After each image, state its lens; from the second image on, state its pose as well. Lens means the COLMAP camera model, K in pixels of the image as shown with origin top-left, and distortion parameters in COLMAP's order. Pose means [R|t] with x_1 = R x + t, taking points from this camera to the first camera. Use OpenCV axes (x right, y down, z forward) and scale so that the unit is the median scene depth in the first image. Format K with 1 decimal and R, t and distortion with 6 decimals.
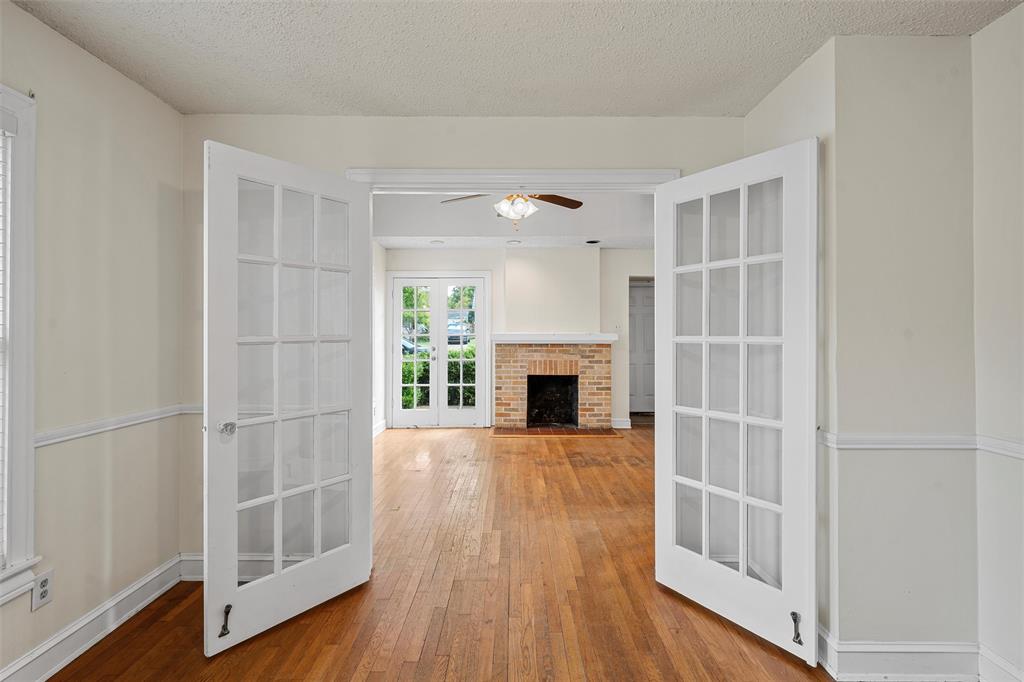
lens RADIAL K [[462.8, 0, 508.2], [0, 462.8, 336.8], [0, 0, 1]] dist [0.001918, 0.000463]
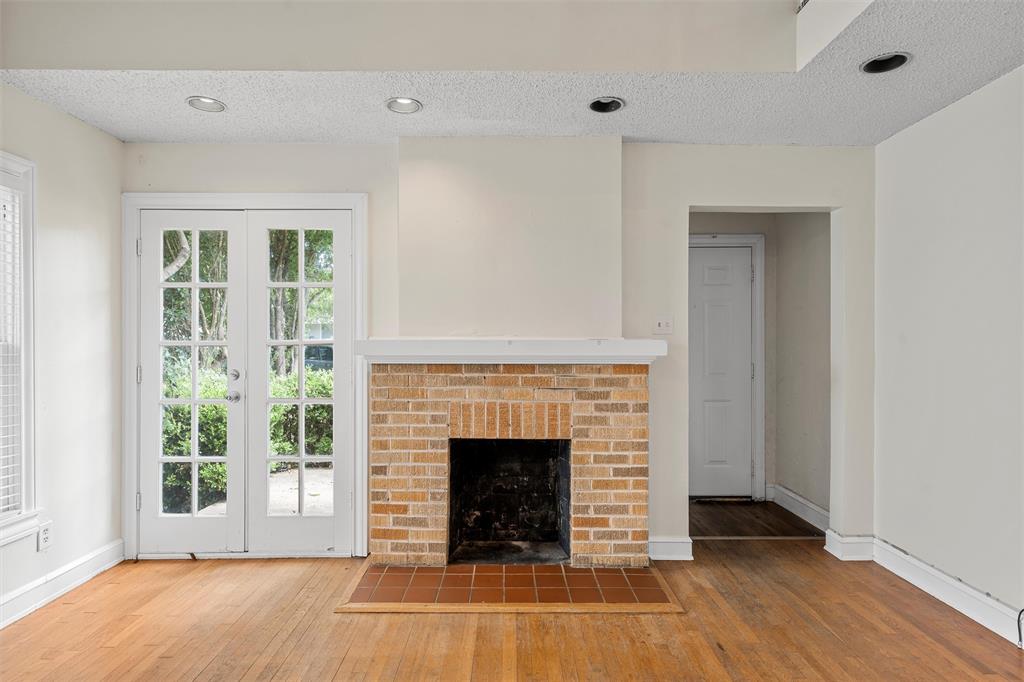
lens RADIAL K [[544.4, 0, 499.9], [0, 544.4, 345.3], [0, 0, 1]] dist [0.000951, -0.000186]
pose [[0.999992, 0.001914, 0.003645, 0.085831], [-0.001911, 0.999998, -0.001026, -0.001409], [-0.003647, 0.001019, 0.999993, 0.508434]]
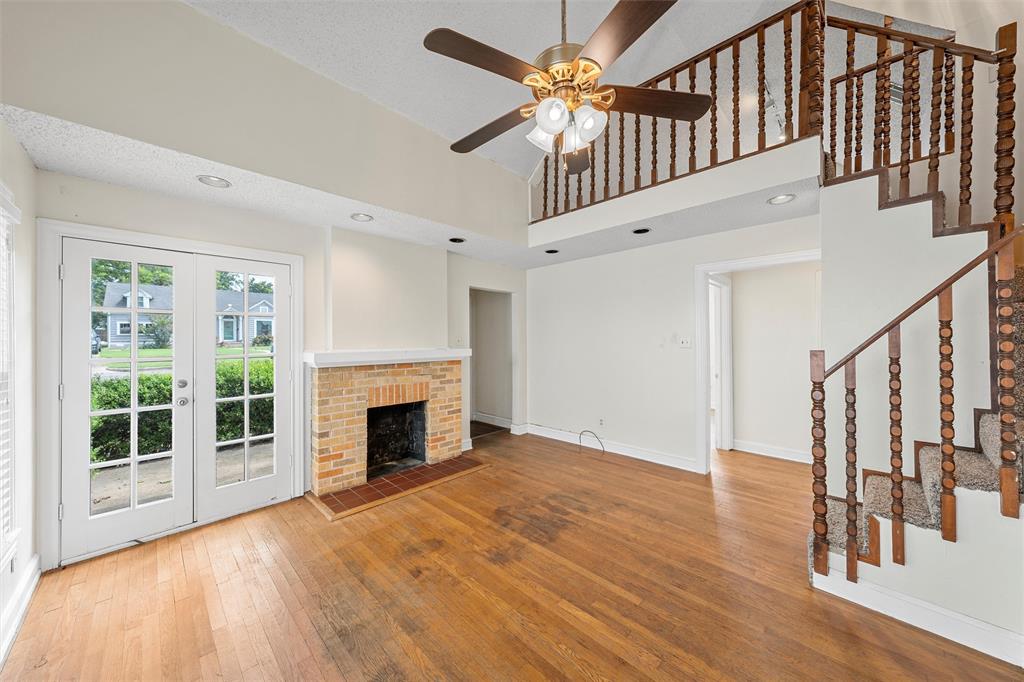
lens RADIAL K [[349.6, 0, 512.0], [0, 349.6, 341.0], [0, 0, 1]] dist [-0.000770, -0.000103]
pose [[0.703806, -0.007594, 0.710352, -0.185627], [0.009183, 0.999957, 0.001591, -0.021451], [-0.710333, 0.005403, 0.703845, 0.456698]]
